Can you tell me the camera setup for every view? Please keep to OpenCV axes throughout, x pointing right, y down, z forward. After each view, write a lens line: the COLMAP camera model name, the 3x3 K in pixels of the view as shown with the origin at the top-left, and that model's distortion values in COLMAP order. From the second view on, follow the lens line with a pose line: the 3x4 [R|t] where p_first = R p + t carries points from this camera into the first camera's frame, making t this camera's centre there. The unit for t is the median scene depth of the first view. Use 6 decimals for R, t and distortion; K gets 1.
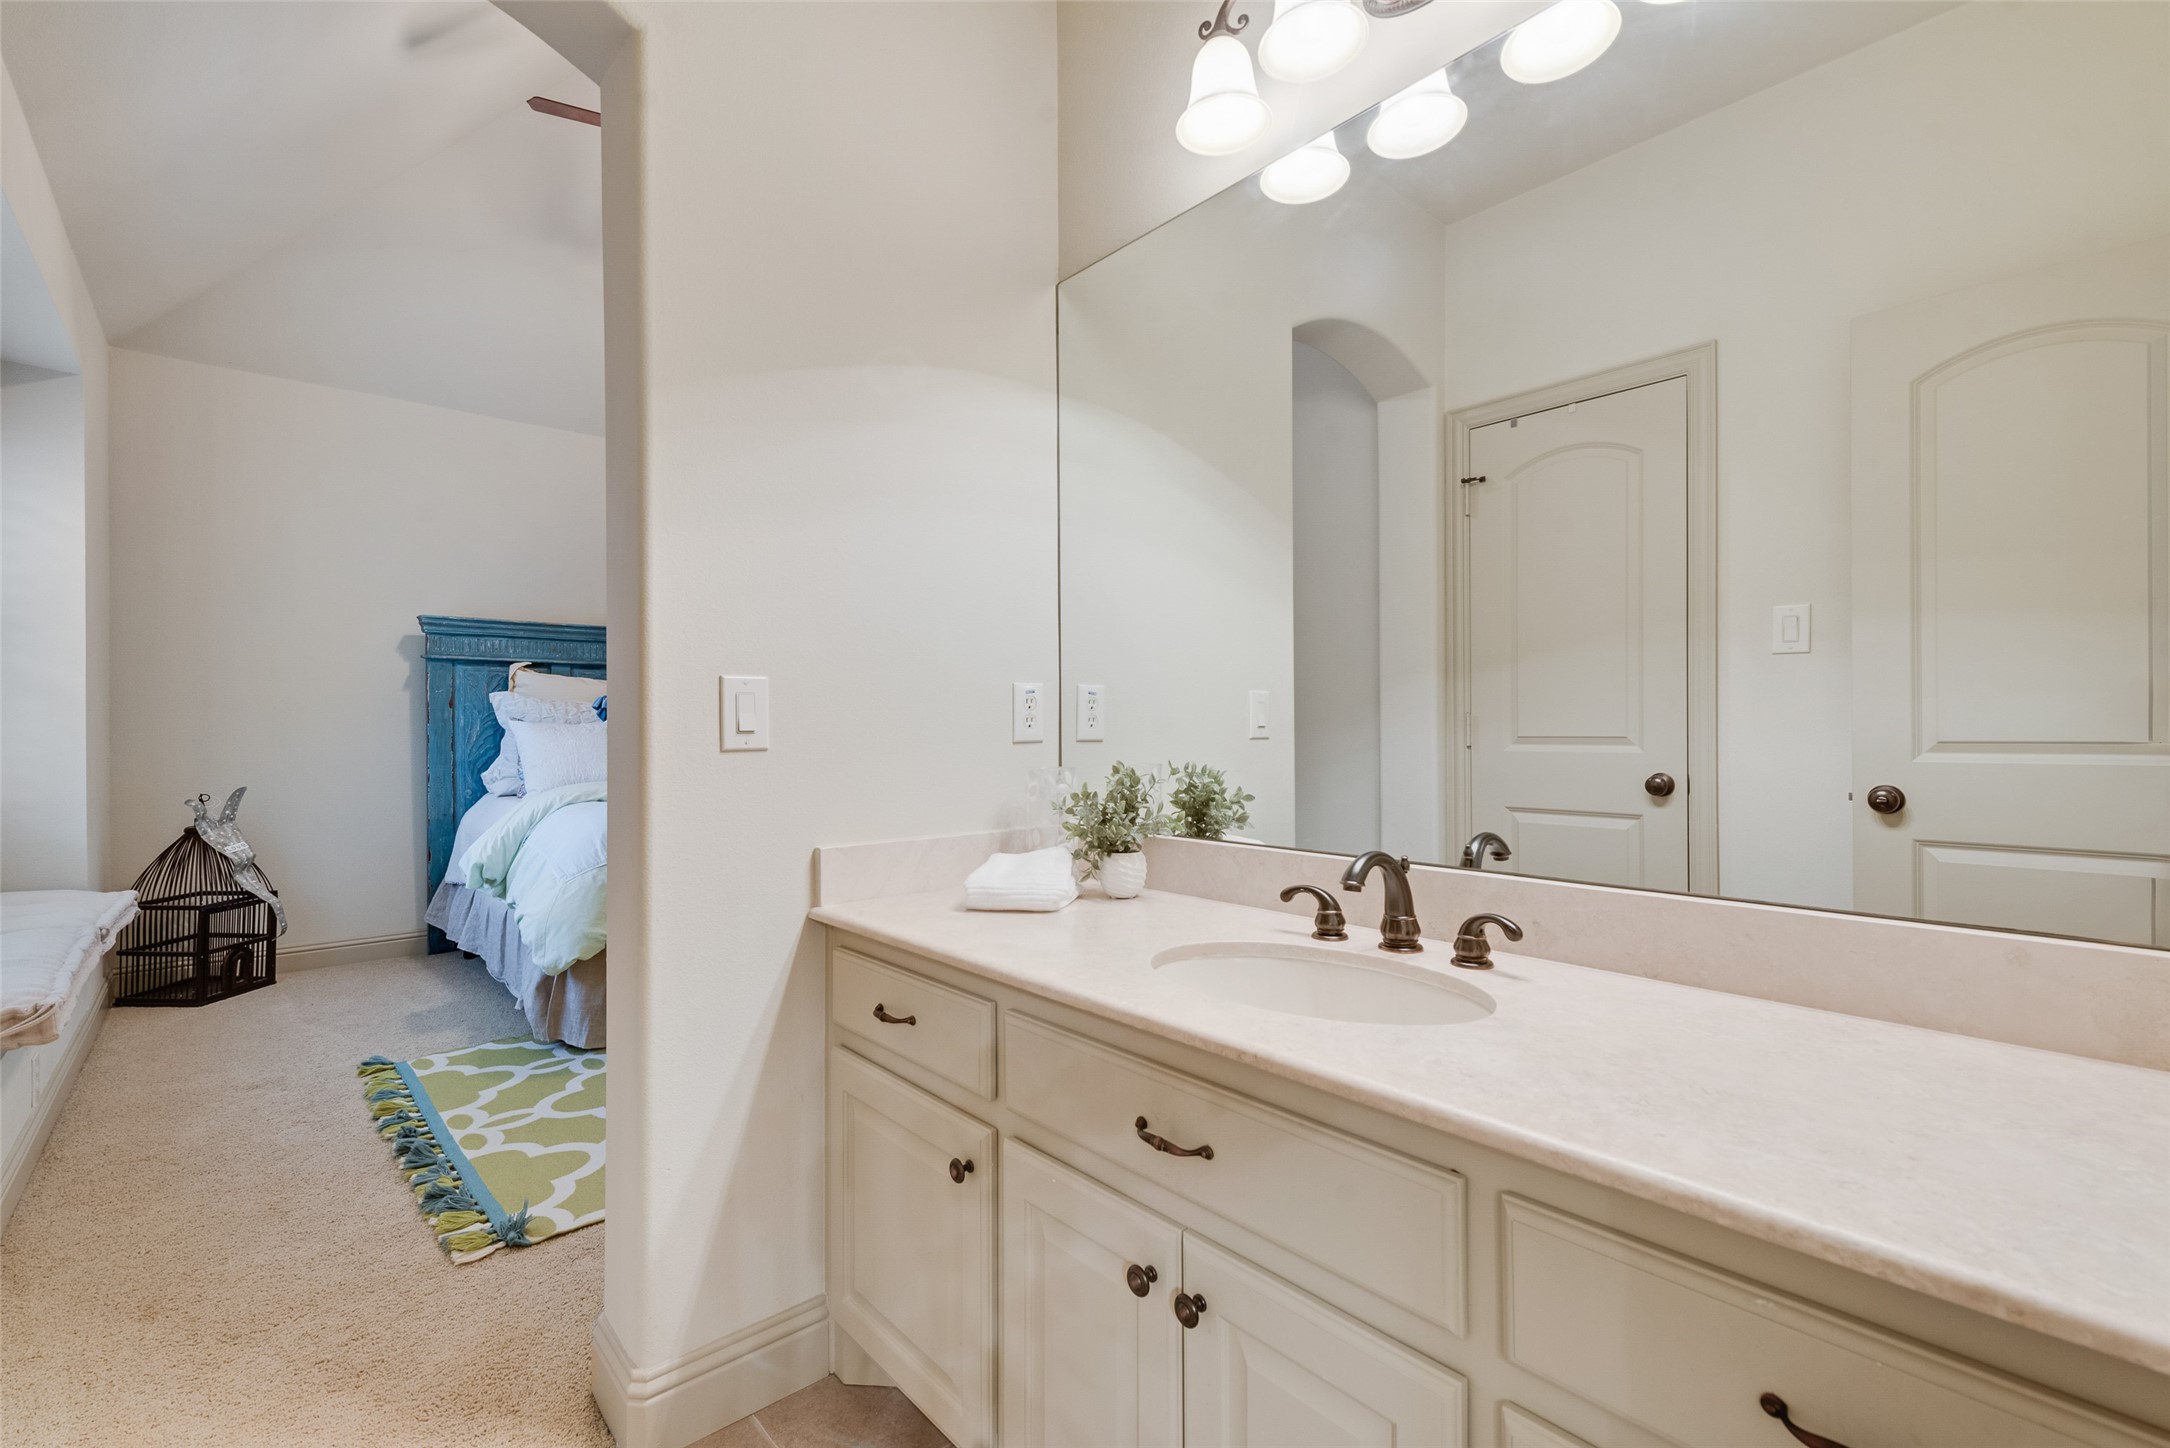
lens RADIAL K [[858.3, 0, 1083.4], [0, 858.3, 719.2], [0, 0, 1]] dist [0.019024, -0.005375]
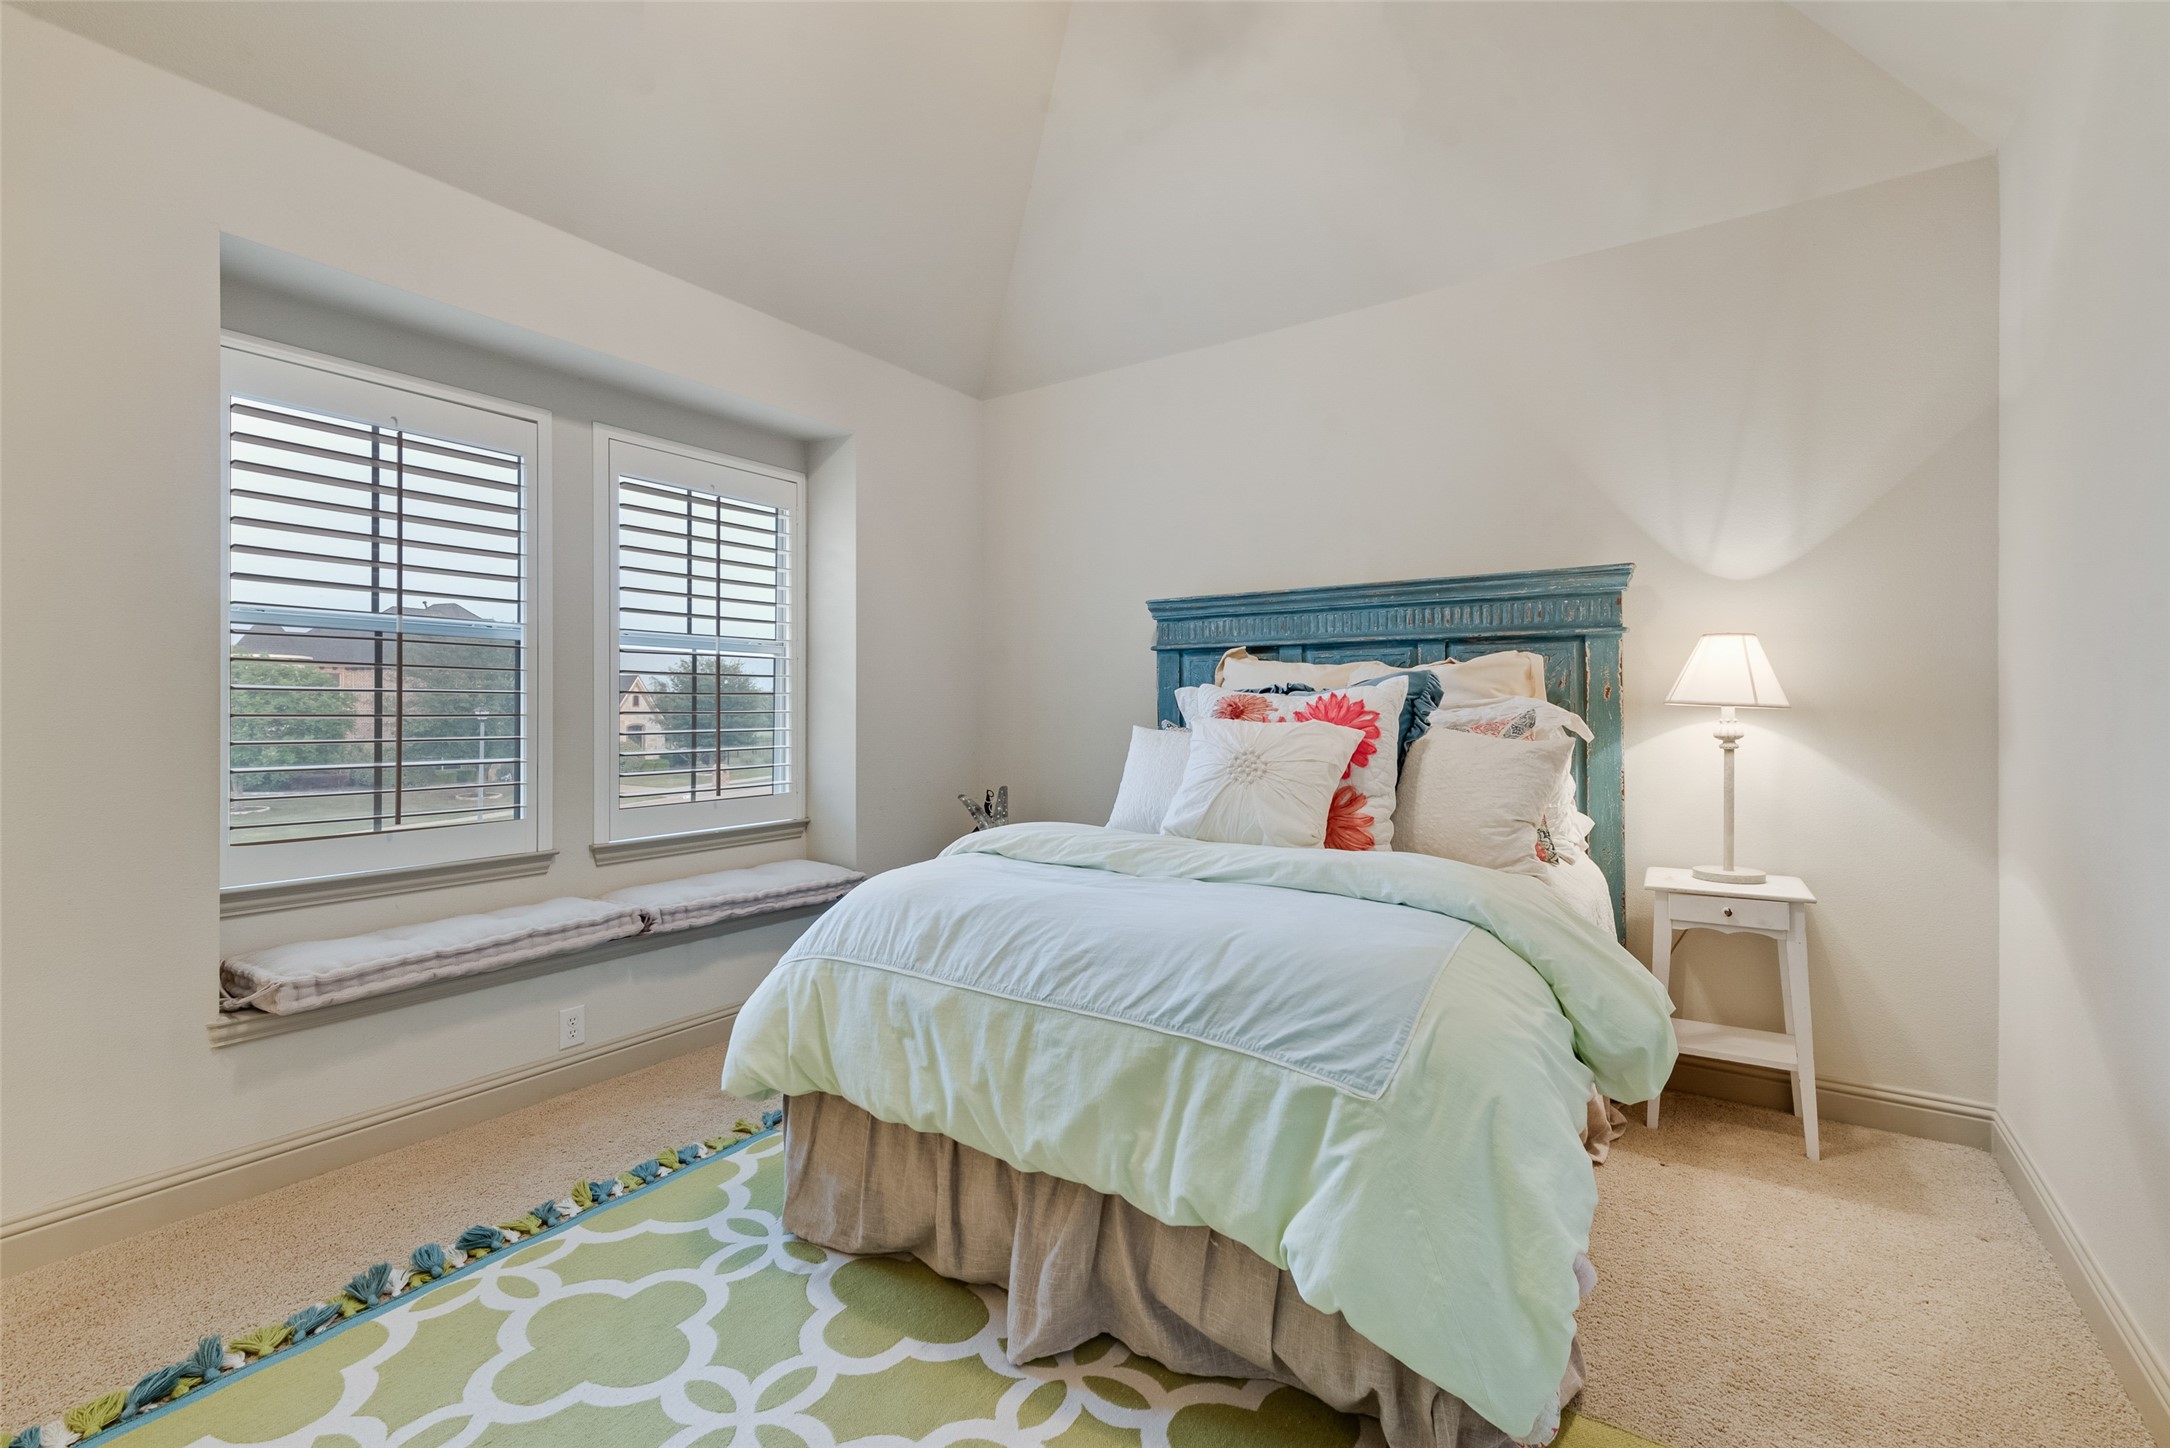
lens RADIAL K [[953.1, 0, 1085.0], [0, 953.1, 724.0], [0, 0, 1]] dist [-0.001014, -0.000270]
pose [[0.290812, 0.006816, -0.956756, 0.116701], [-0.001145, 0.999976, 0.006776, -0.003705], [0.956780, -0.000875, 0.290813, 0.650865]]
